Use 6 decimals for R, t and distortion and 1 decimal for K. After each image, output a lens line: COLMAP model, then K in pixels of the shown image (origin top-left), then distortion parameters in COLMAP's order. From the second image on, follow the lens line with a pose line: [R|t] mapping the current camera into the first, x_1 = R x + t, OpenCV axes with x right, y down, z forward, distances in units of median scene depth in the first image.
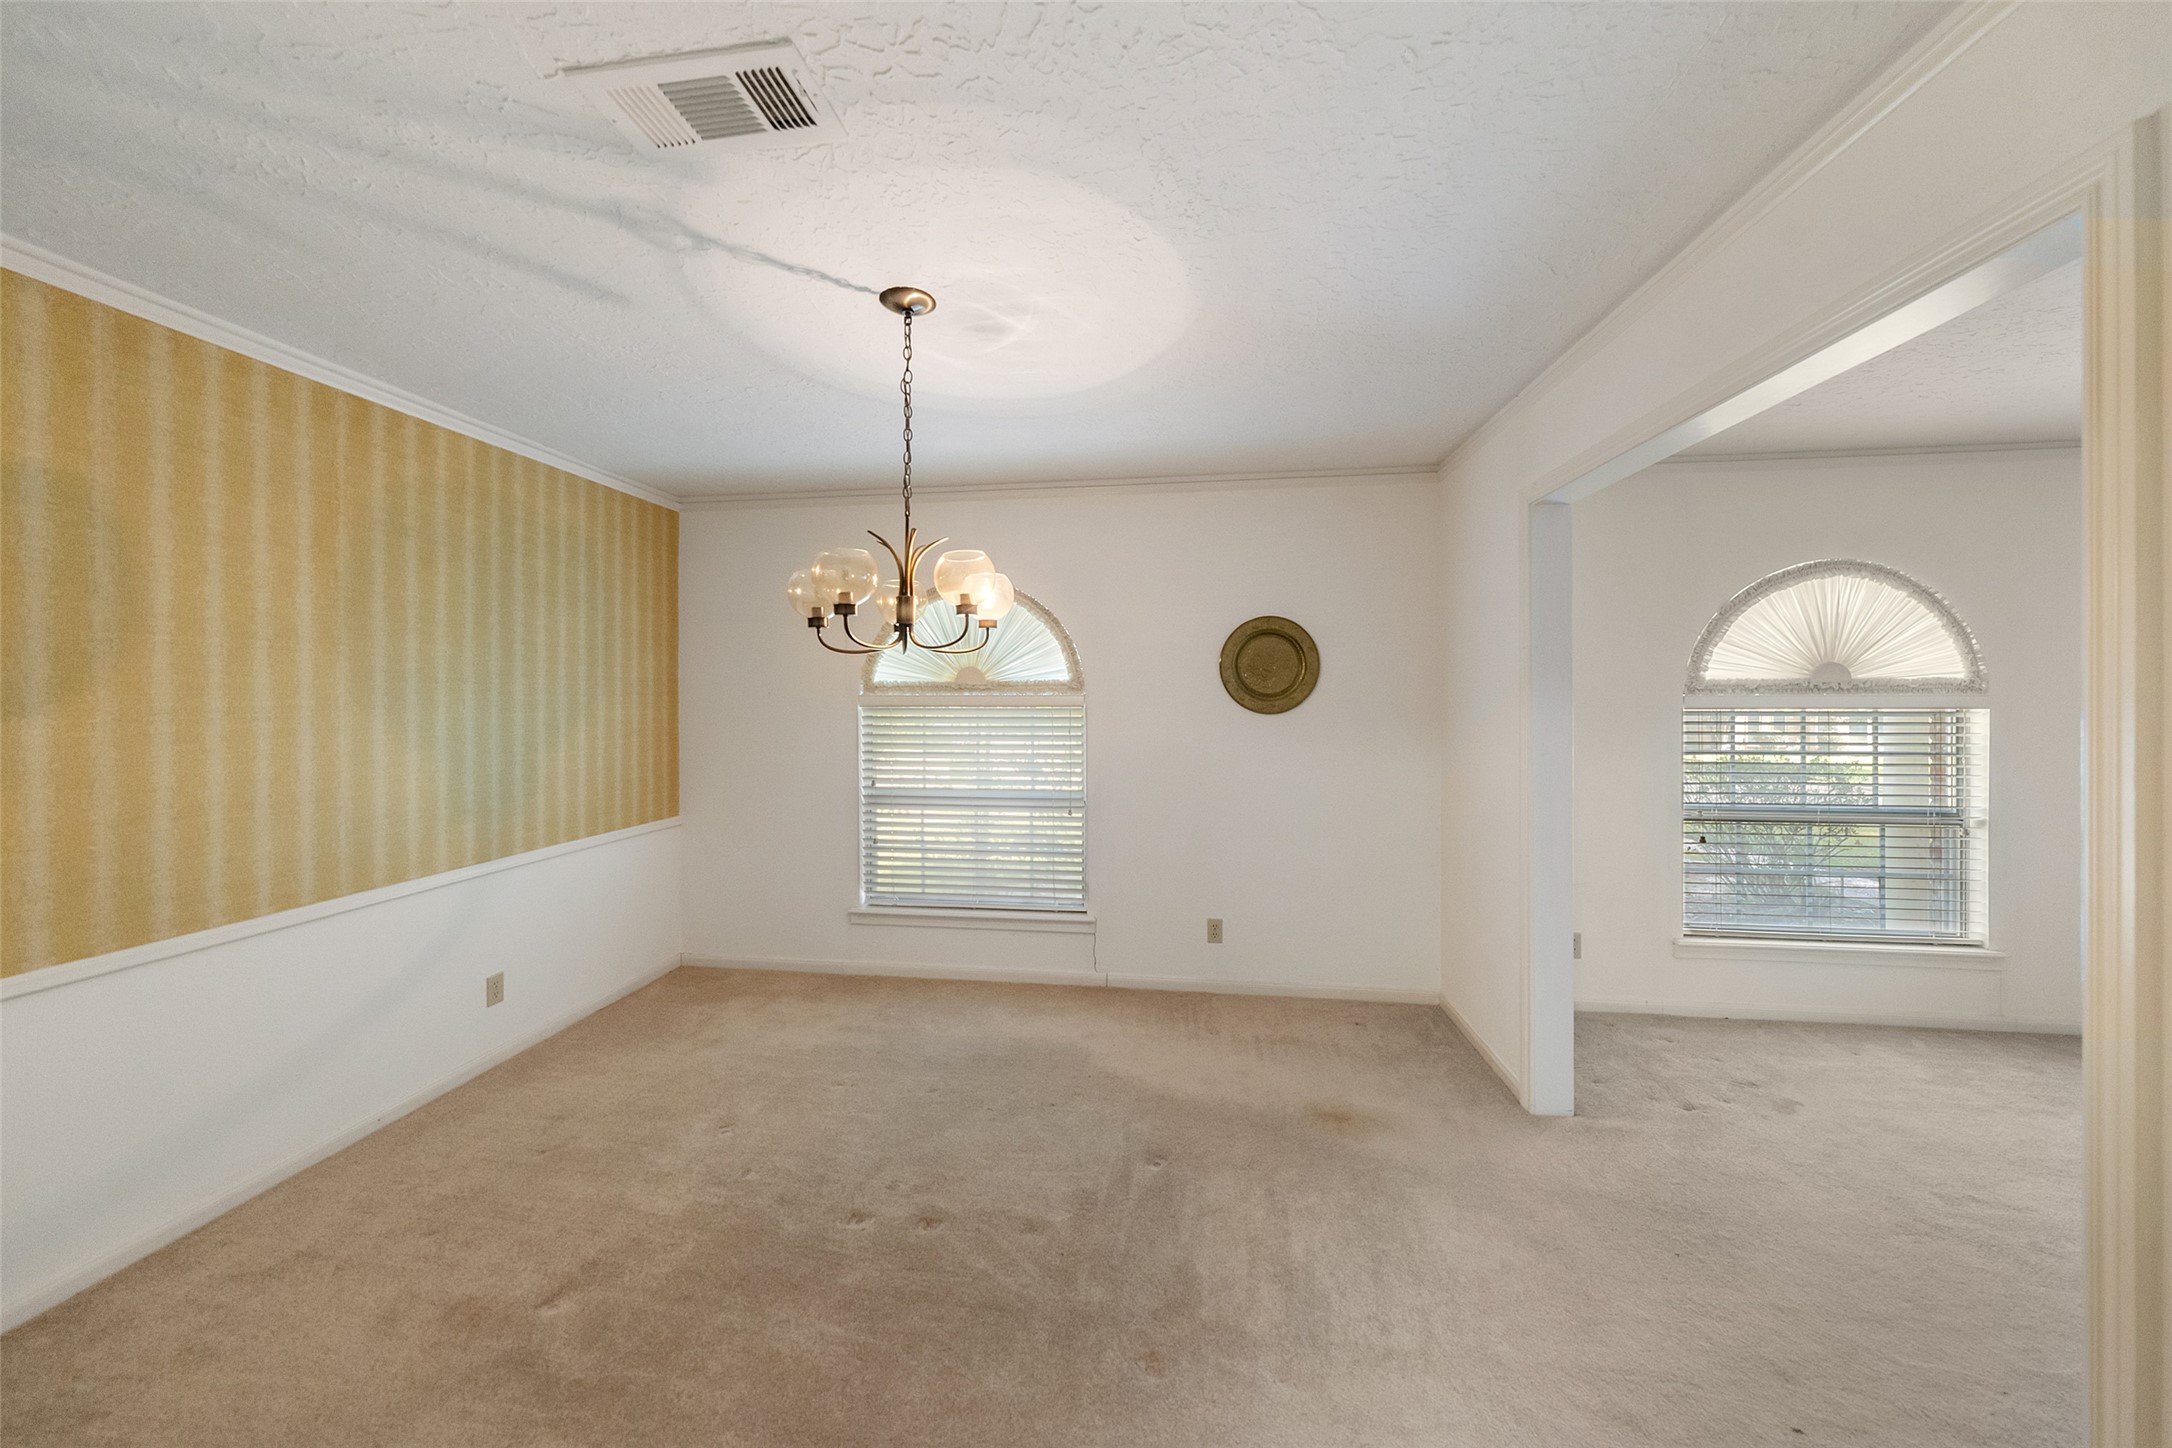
lens RADIAL K [[746.3, 0, 1069.6], [0, 746.3, 692.6], [0, 0, 1]] dist [-0.002153, 0.000071]
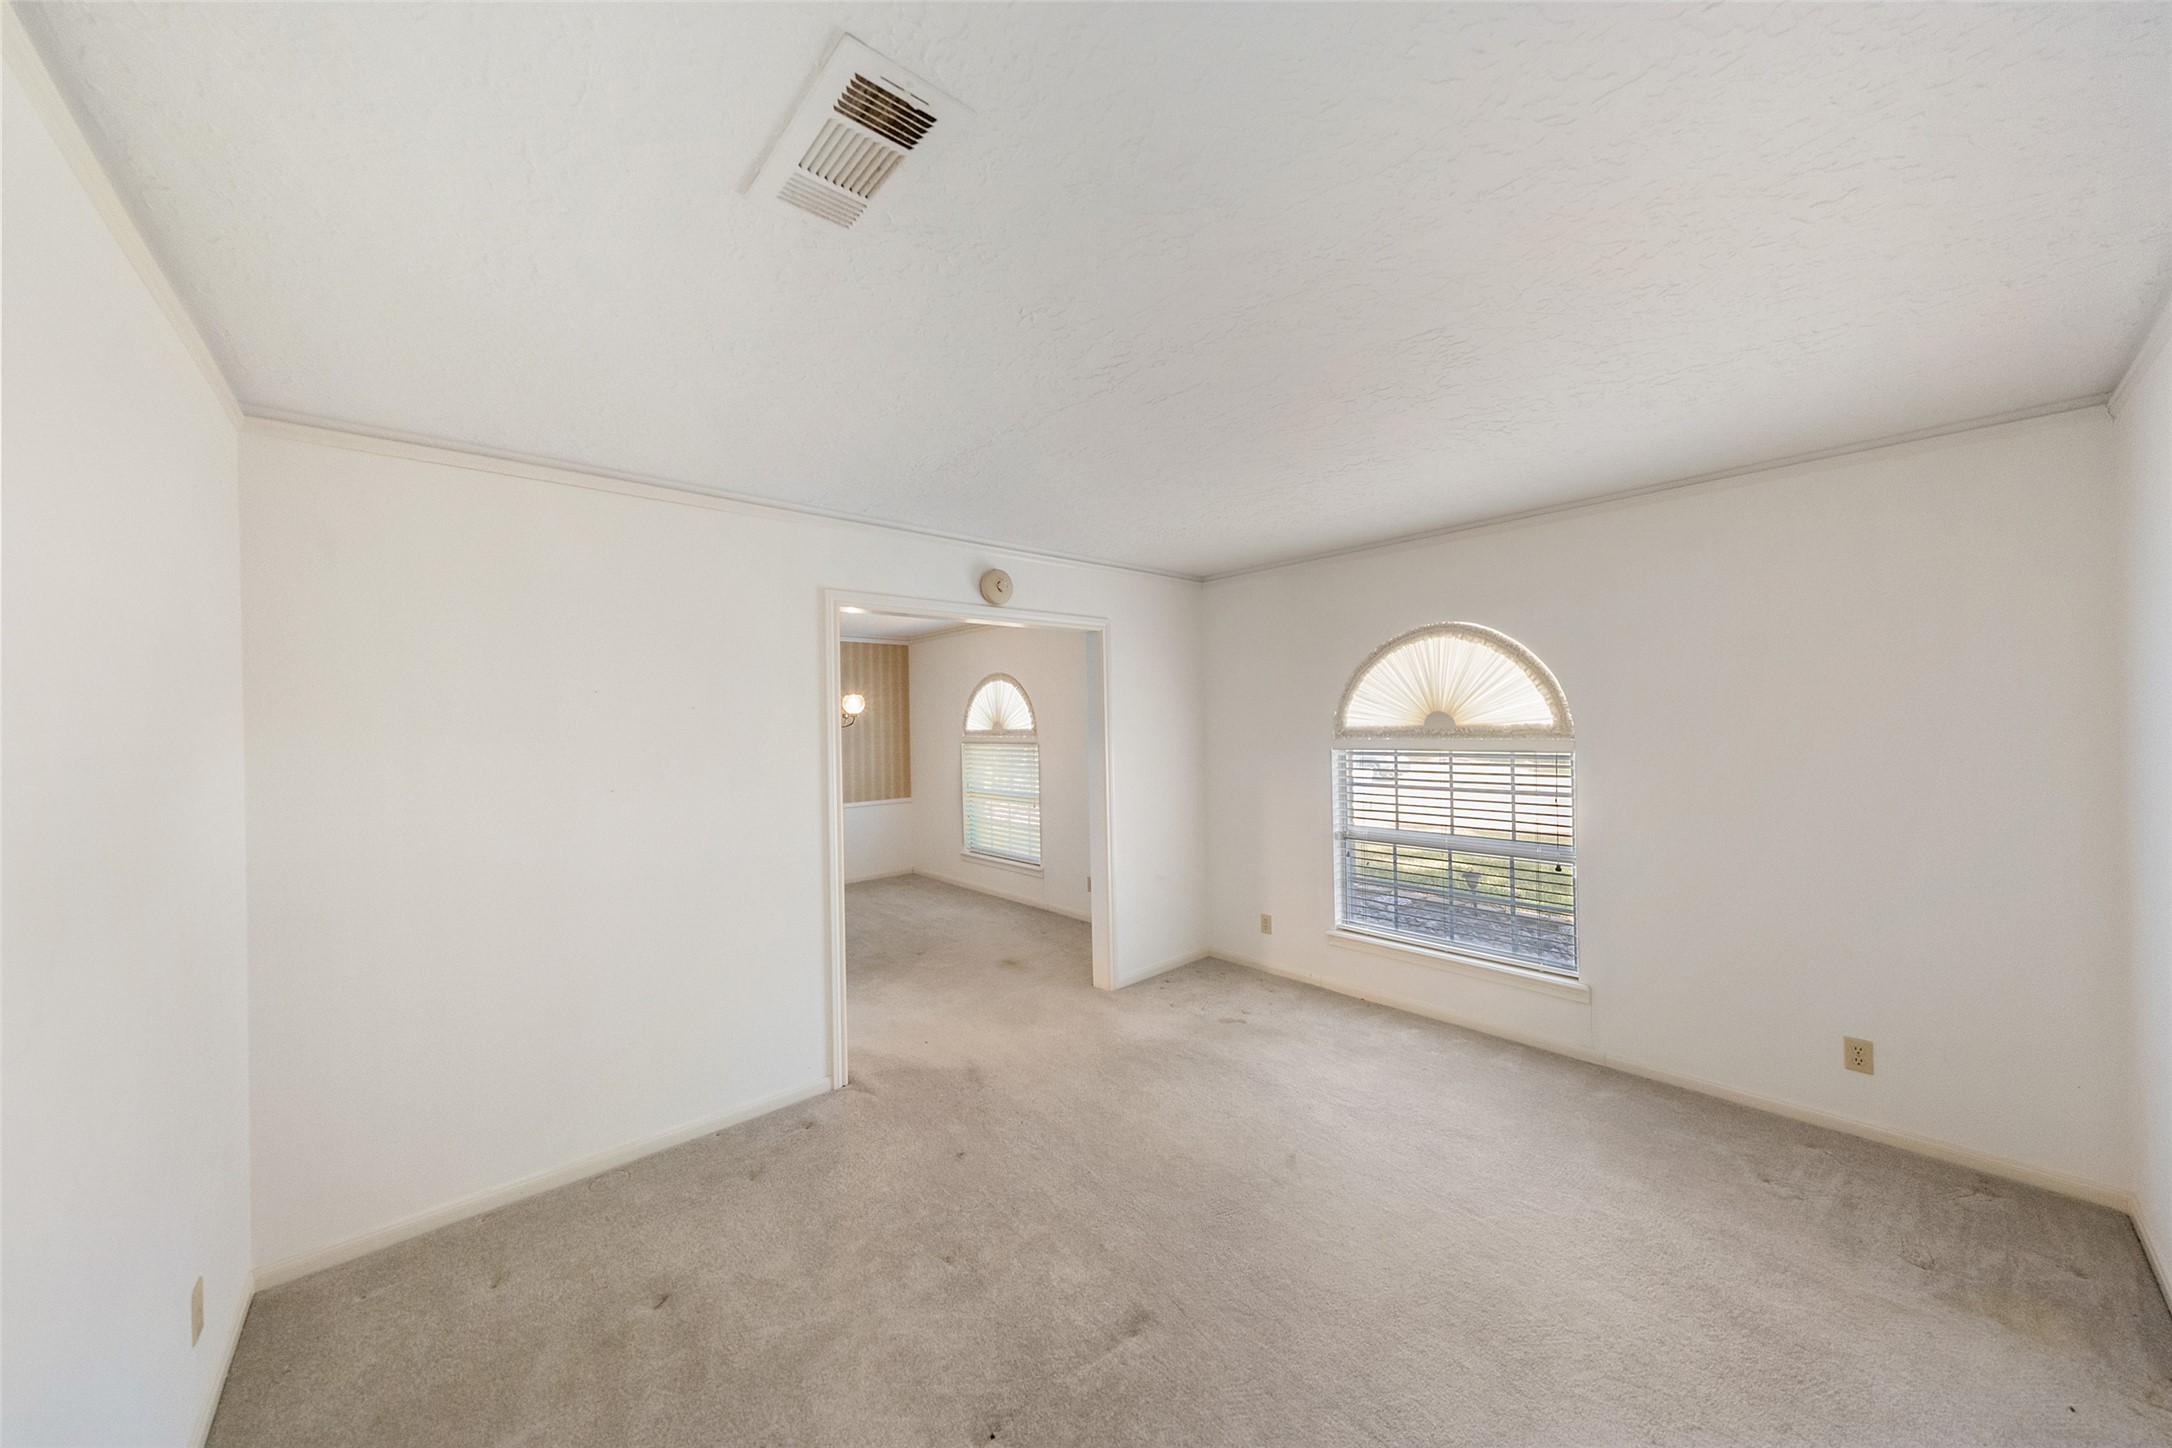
lens RADIAL K [[746.3, 0, 1077.2], [0, 746.3, 721.9], [0, 0, 1]] dist [-0.002153, 0.000071]
pose [[0.752298, -0.012975, -0.658695, 1.337462], [0.012508, 0.999907, -0.005410, -0.024423], [0.658704, -0.004169, 0.752390, -0.245195]]
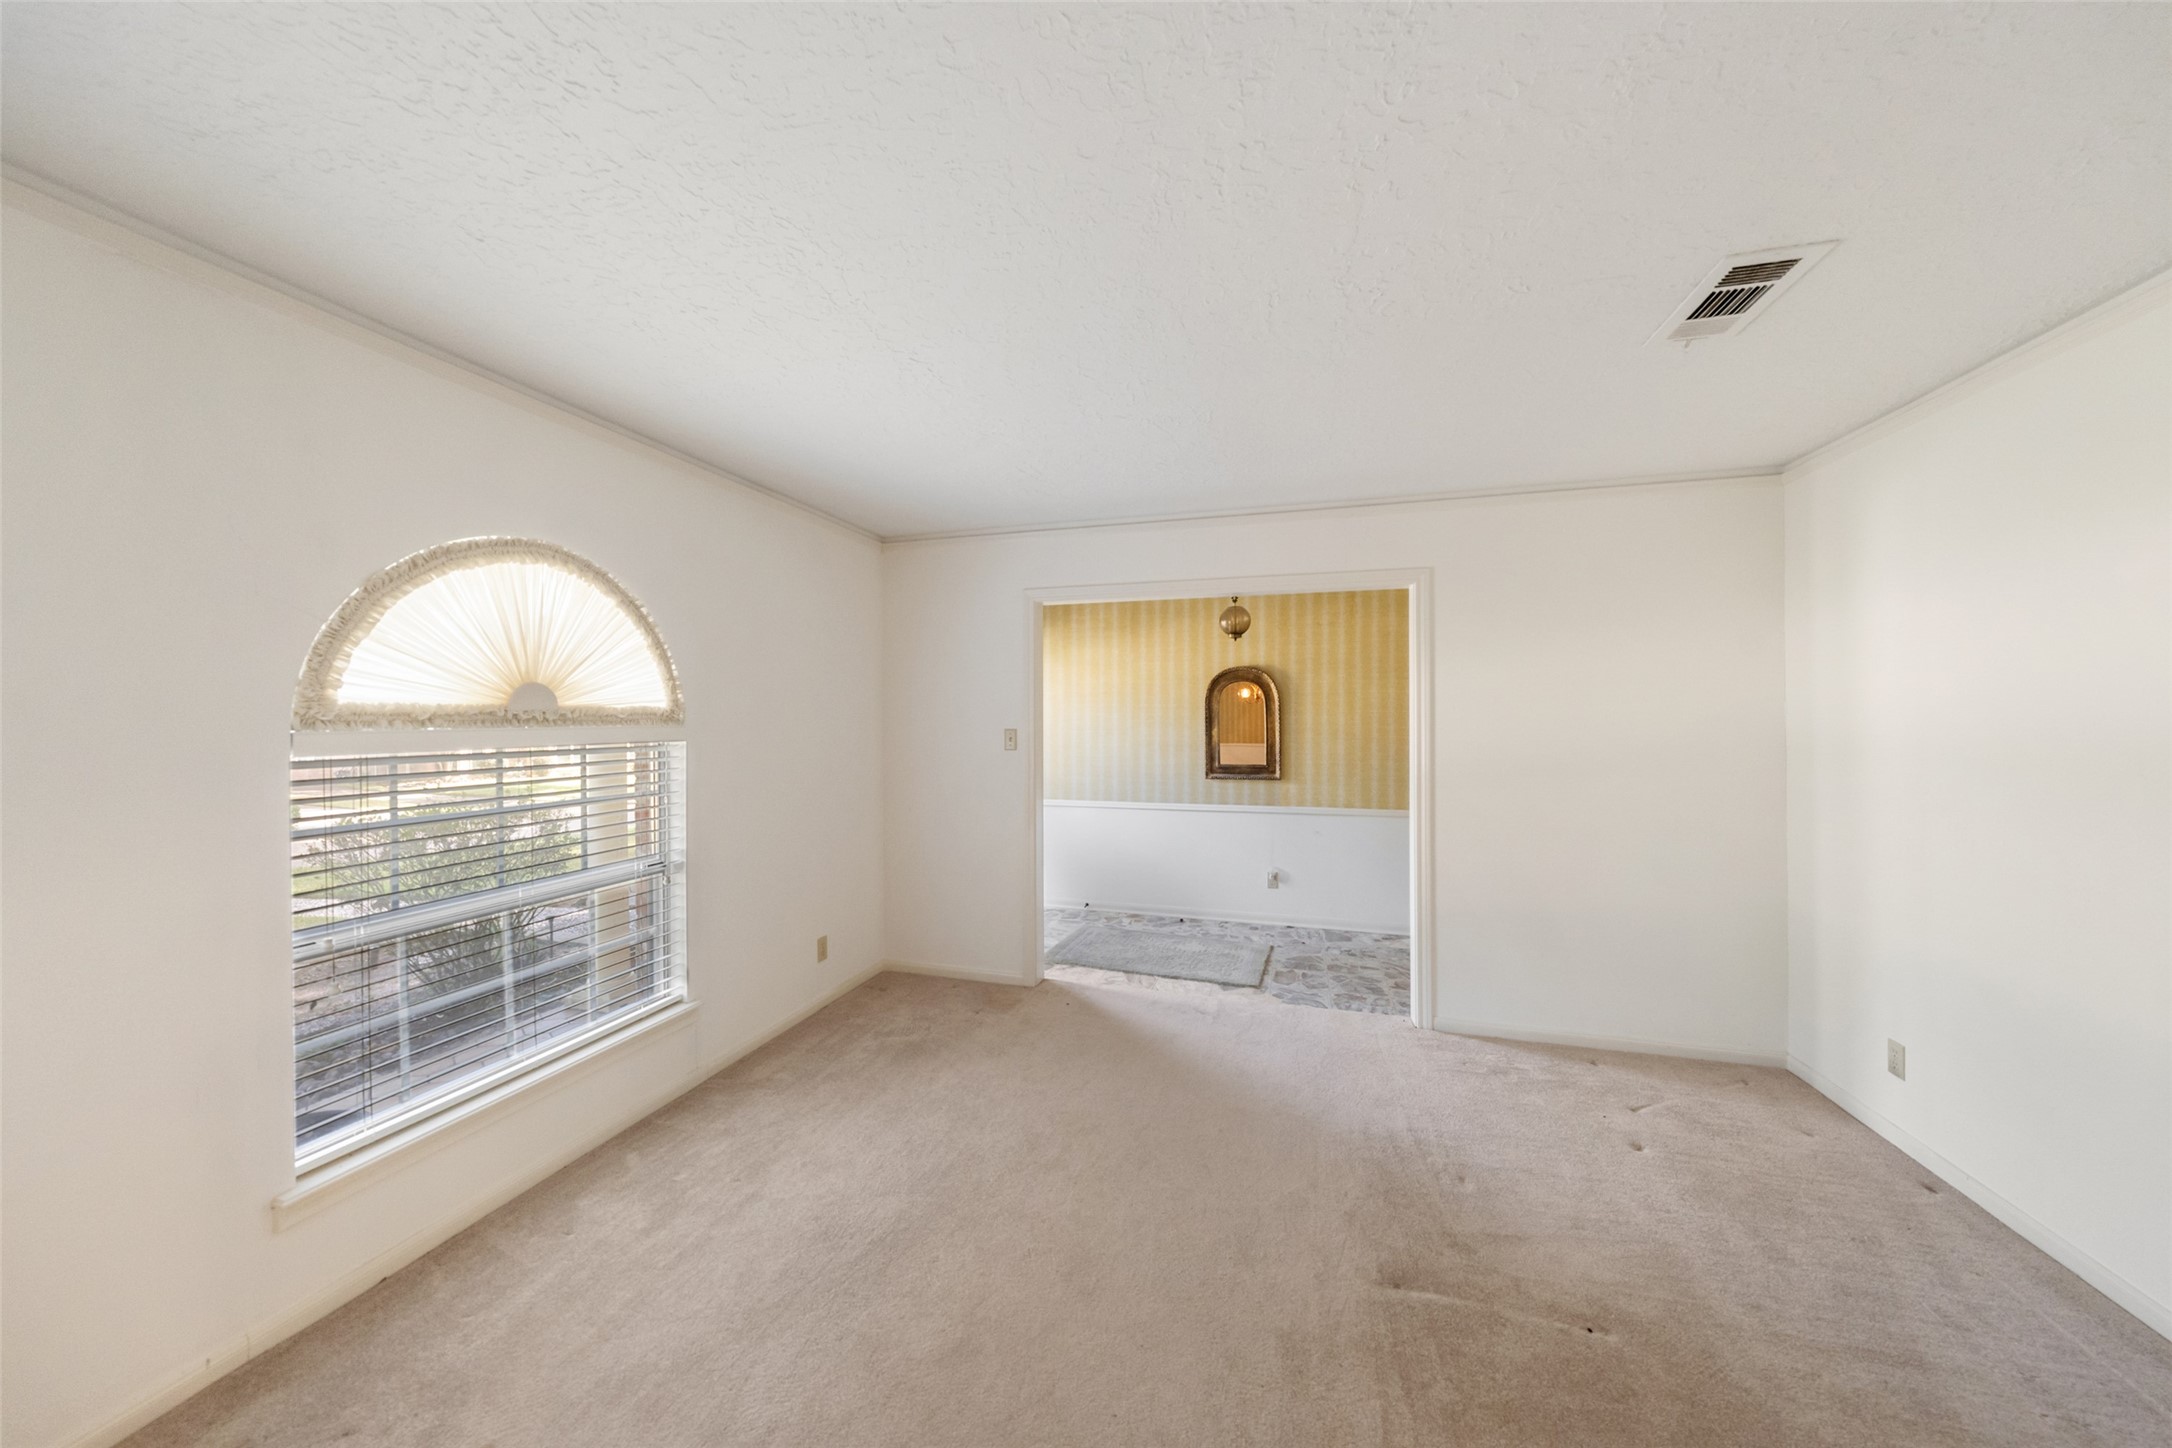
lens RADIAL K [[746.3, 0, 1090.9], [0, 746.3, 721.4], [0, 0, 1]] dist [-0.002153, 0.000071]
pose [[0.137034, -0.005177, 0.990553, 0.375057], [0.003429, 0.999983, 0.004751, -0.005037], [-0.990560, 0.002745, 0.137049, 0.360866]]
